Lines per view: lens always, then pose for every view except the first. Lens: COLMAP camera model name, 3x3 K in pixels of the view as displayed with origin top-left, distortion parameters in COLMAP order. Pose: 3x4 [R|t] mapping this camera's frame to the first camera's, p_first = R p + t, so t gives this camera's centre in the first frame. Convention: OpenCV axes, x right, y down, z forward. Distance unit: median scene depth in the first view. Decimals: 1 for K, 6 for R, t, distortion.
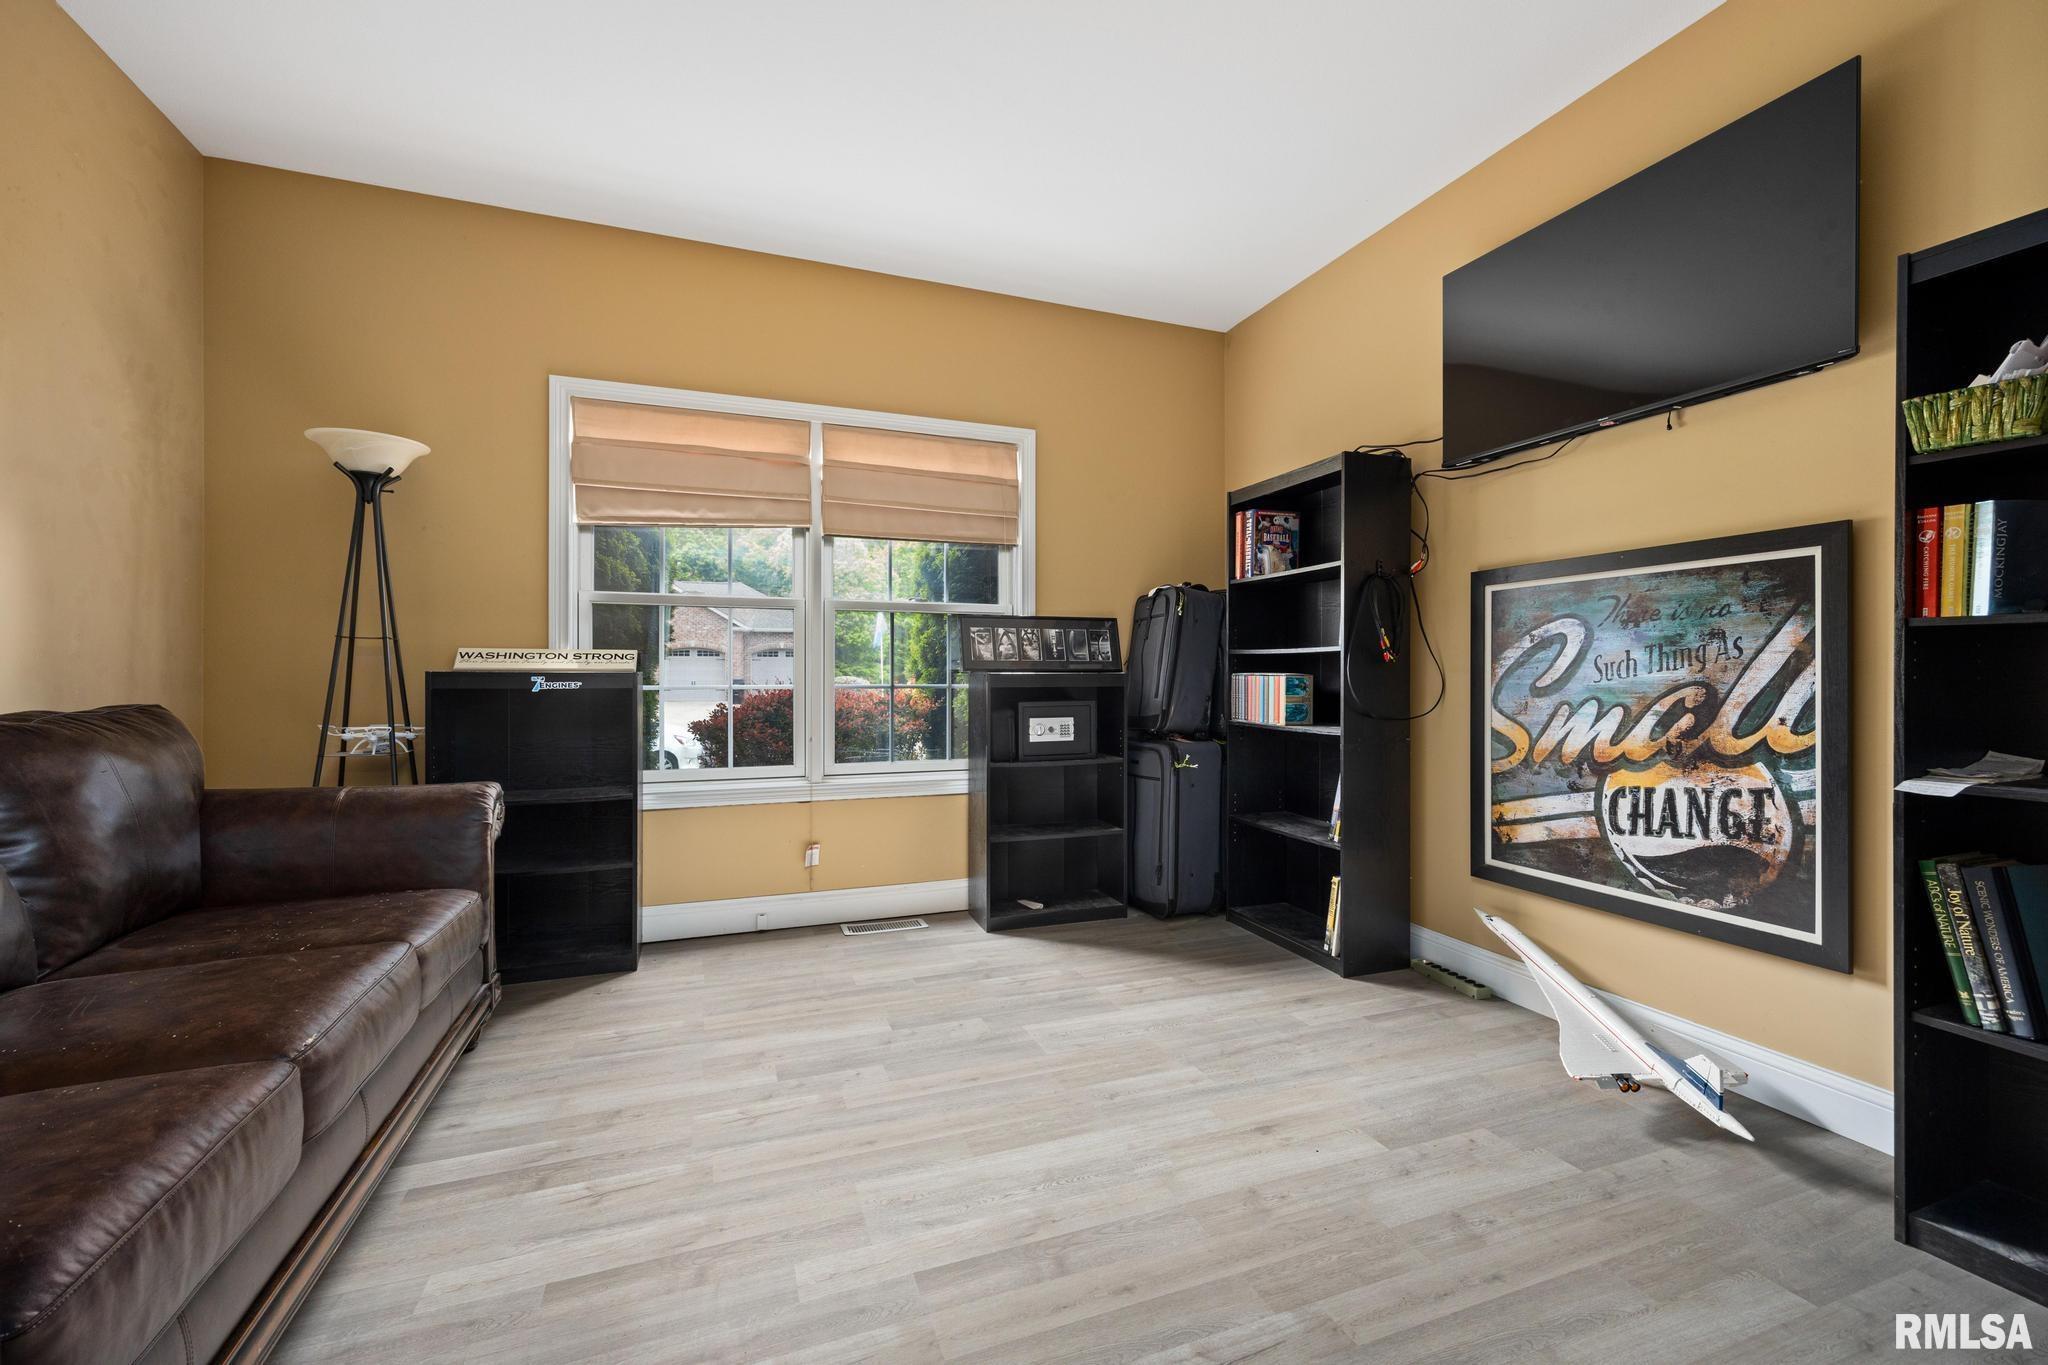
lens RADIAL K [[849.6, 0, 1042.4], [0, 849.6, 679.7], [0, 0, 1]] dist [0.001656, 0.000074]
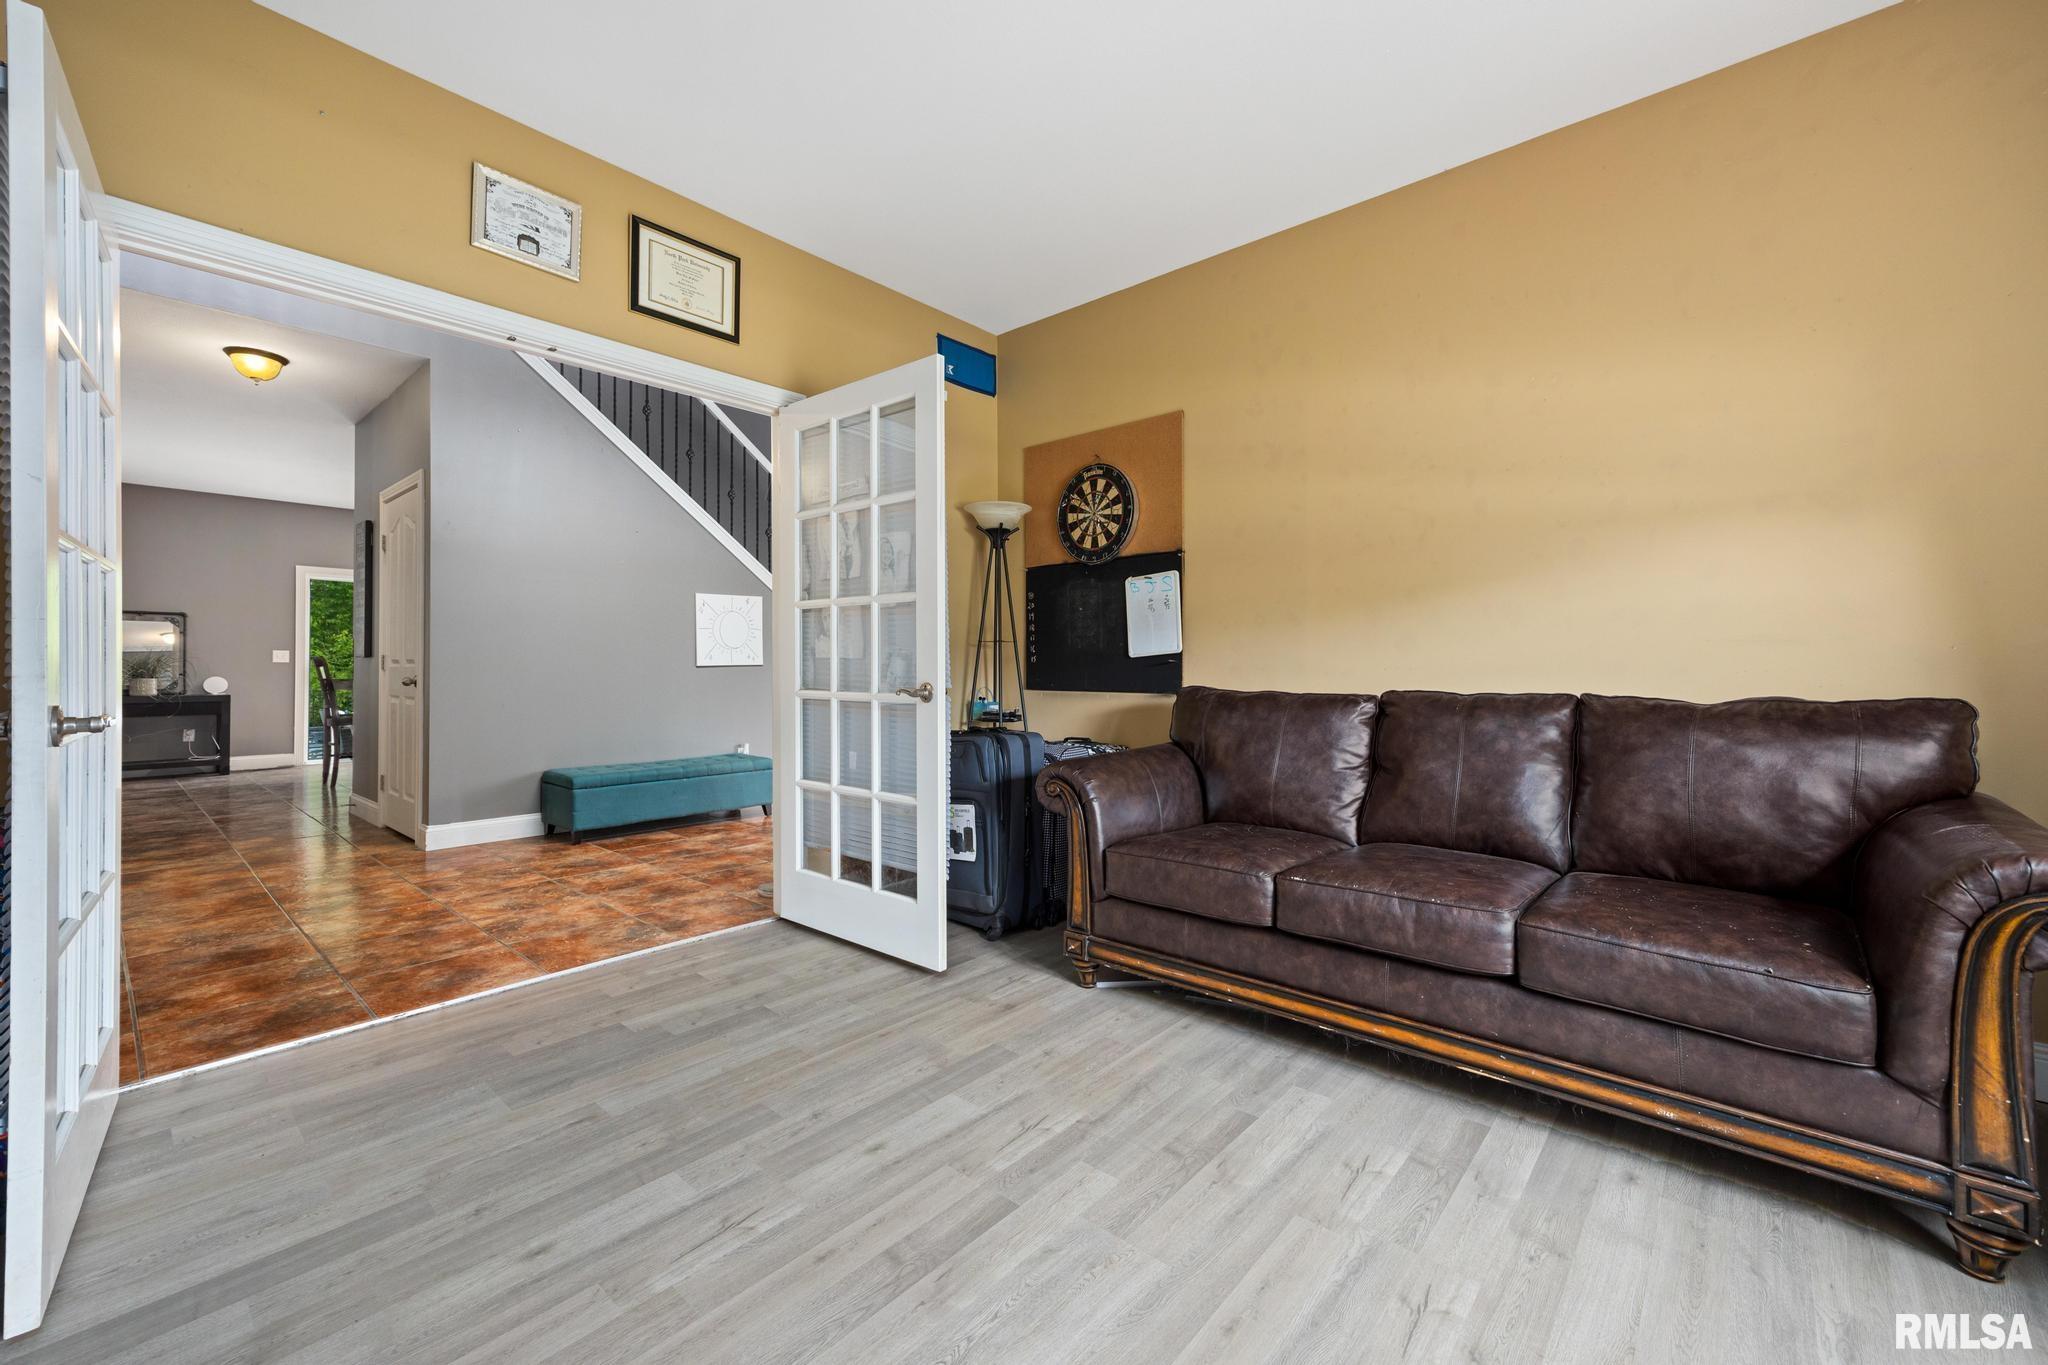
lens RADIAL K [[822.7, 0, 1033.4], [0, 822.7, 661.3], [0, 0, 1]] dist [0.015595, 0.000111]
pose [[-0.885729, -0.001982, -0.464199, 0.213780], [-0.001164, 0.999997, -0.002049, -0.003890], [0.464202, -0.001275, -0.885728, 1.260450]]
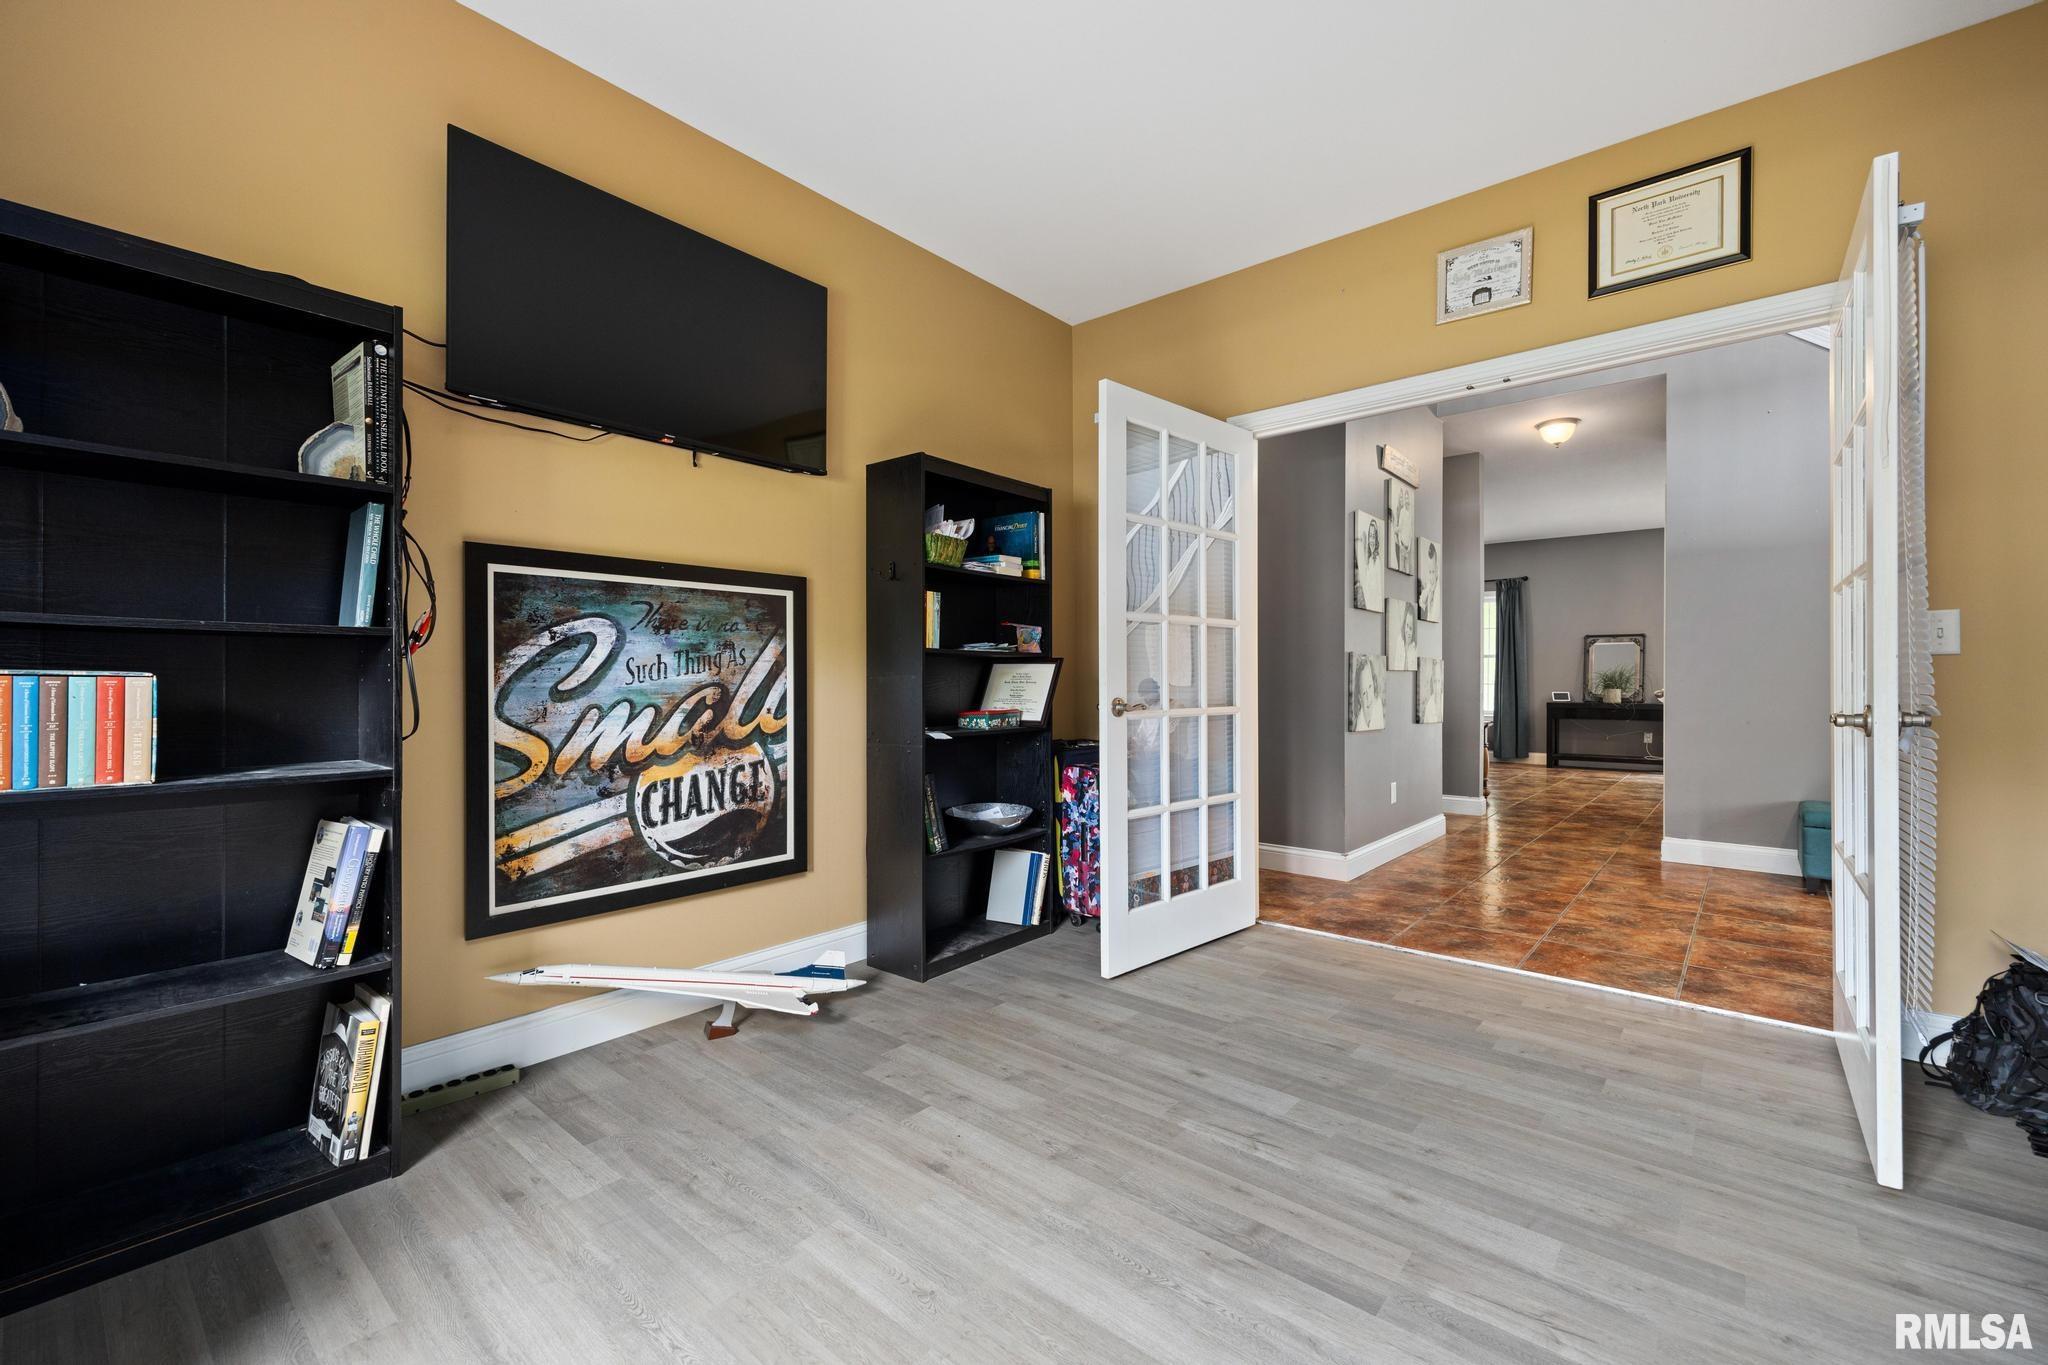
lens RADIAL K [[849.6, 0, 1042.4], [0, 849.6, 679.7], [0, 0, 1]] dist [0.001656, 0.000074]
pose [[-0.483287, 0.002156, 0.875459, -0.509351], [0.005341, 0.999986, 0.000485, -0.000383], [-0.875446, 0.004910, -0.483292, 1.135462]]
